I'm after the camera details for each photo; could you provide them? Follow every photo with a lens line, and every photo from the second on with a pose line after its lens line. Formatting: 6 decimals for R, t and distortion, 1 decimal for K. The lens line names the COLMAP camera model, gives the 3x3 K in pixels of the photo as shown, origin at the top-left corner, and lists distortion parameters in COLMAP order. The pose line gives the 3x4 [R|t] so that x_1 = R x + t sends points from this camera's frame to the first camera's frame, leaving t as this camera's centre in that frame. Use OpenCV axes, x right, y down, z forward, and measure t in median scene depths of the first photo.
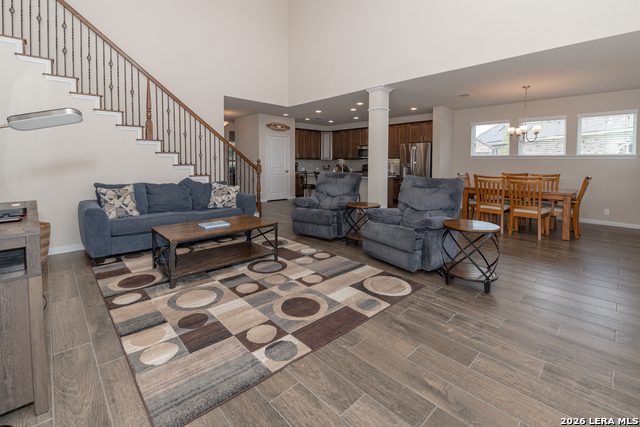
lens RADIAL K [[285.8, 0, 318.3], [0, 285.8, 173.8], [0, 0, 1]] dist [-0.003347, -0.001878]
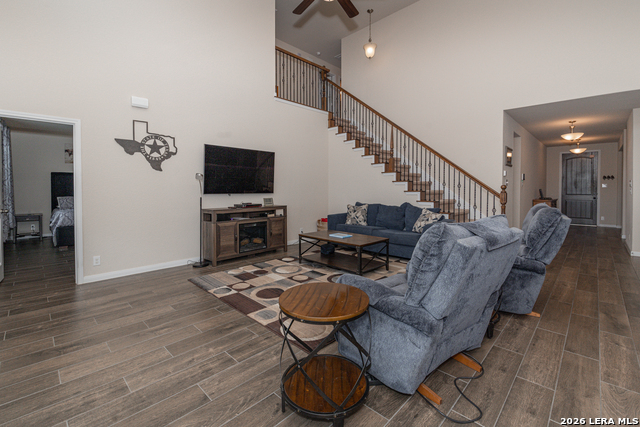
lens RADIAL K [[285.8, 0, 322.3], [0, 285.8, 193.6], [0, 0, 1]] dist [-0.003347, -0.001878]
pose [[0.048585, 0.013436, -0.998729, 1.285967], [-0.038122, 0.999206, 0.011588, -0.040119], [0.998091, 0.037510, 0.049058, 1.132842]]
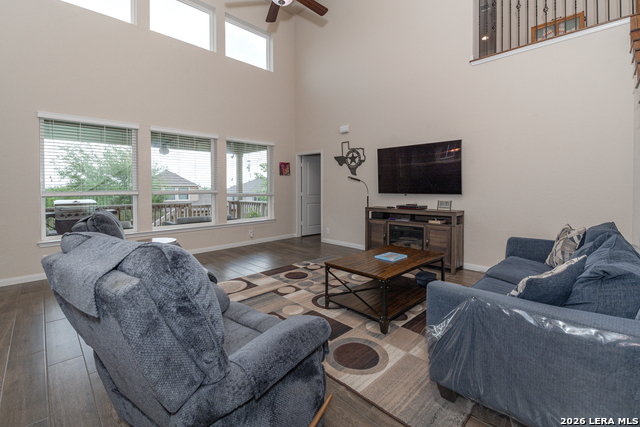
lens RADIAL K [[285.8, 0, 329.3], [0, 285.8, 191.9], [0, 0, 1]] dist [-0.003347, -0.001878]
pose [[-0.998612, -0.005059, -0.052428, -0.156119], [-0.007765, 0.998640, 0.051547, -0.103171], [0.052096, 0.051883, -0.997293, 2.550957]]
